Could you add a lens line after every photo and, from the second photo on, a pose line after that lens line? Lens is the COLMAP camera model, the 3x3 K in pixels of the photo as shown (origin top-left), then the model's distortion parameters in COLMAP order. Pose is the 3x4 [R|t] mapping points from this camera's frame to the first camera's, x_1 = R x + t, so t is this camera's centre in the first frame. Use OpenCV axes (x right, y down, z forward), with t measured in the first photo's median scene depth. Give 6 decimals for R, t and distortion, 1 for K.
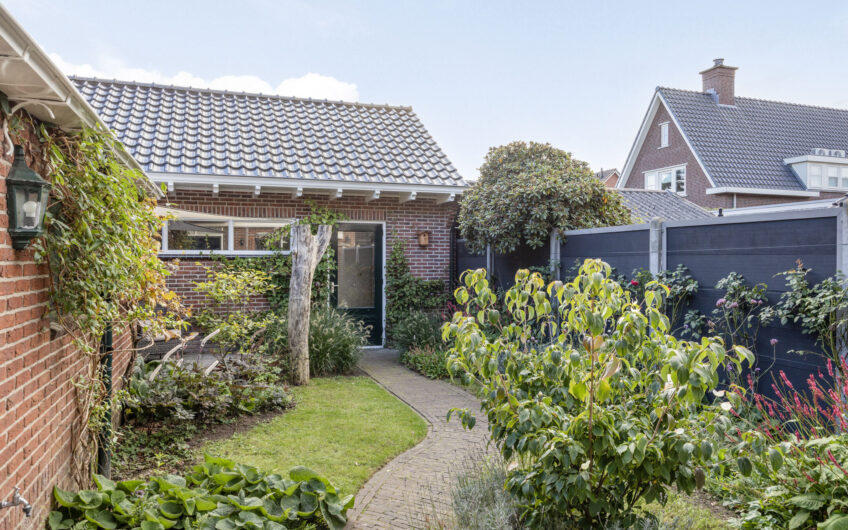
lens RADIAL K [[600.6, 0, 424.0], [0, 600.6, 265.0], [0, 0, 1]] dist [-0.005258, -0.000445]
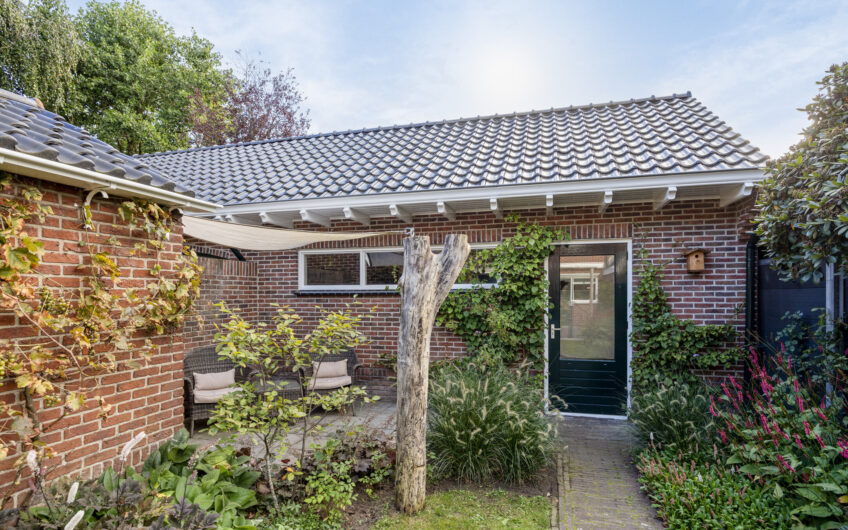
lens RADIAL K [[446.3, 0, 425.3], [0, 446.3, 296.4], [0, 0, 1]] dist [-0.004815, -0.001733]
pose [[0.814395, -0.003127, -0.580303, 0.053720], [0.001397, 0.999993, -0.003427, -0.005816], [0.580309, 0.001980, 0.814394, 0.573967]]
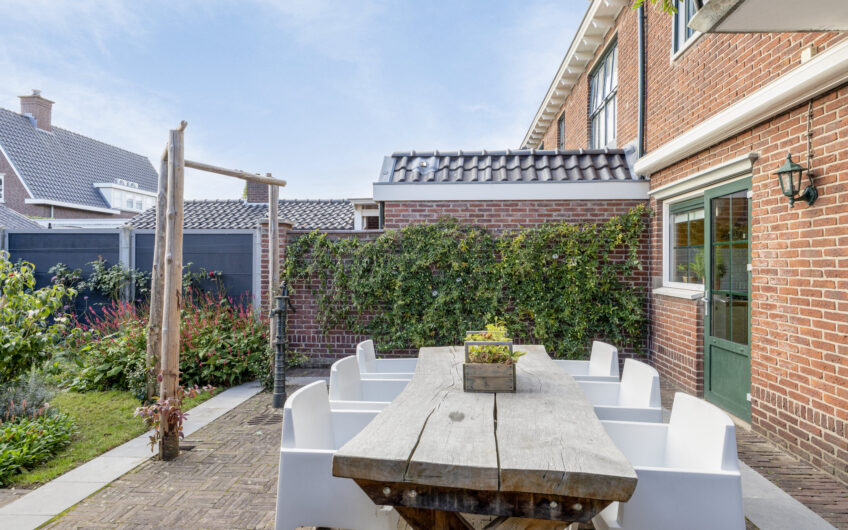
lens RADIAL K [[477.4, 0, 424.0], [0, 477.4, 265.0], [0, 0, 1]] dist [-0.004022, -0.003050]
pose [[0.412007, -0.002717, 0.911177, -0.172677], [0.002710, 0.999995, 0.001757, 0.011552], [-0.911177, 0.001746, 0.412012, -0.295625]]
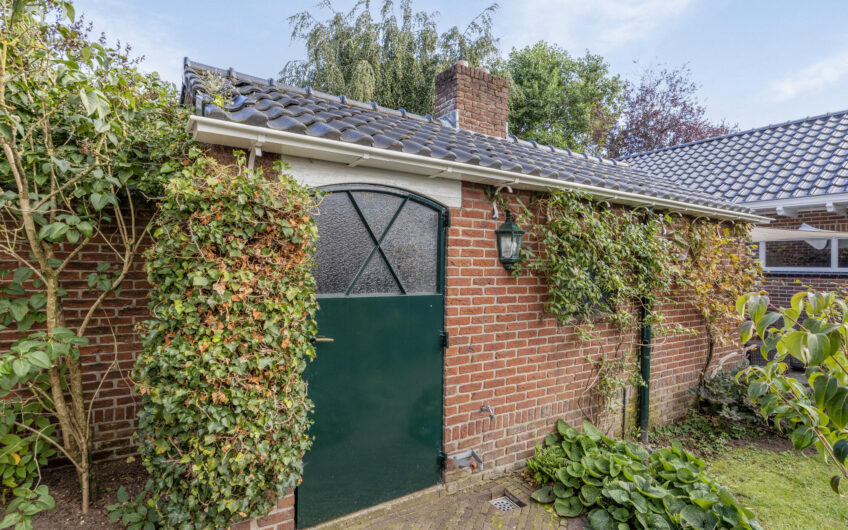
lens RADIAL K [[442.9, 0, 424.0], [0, 442.9, 265.0], [0, 0, 1]] dist [0.001023, -0.000483]
pose [[0.245837, -0.003026, -0.969306, 0.163061], [-0.024927, 0.999645, -0.009442, -0.005895], [0.968991, 0.026483, 0.245675, 0.137957]]
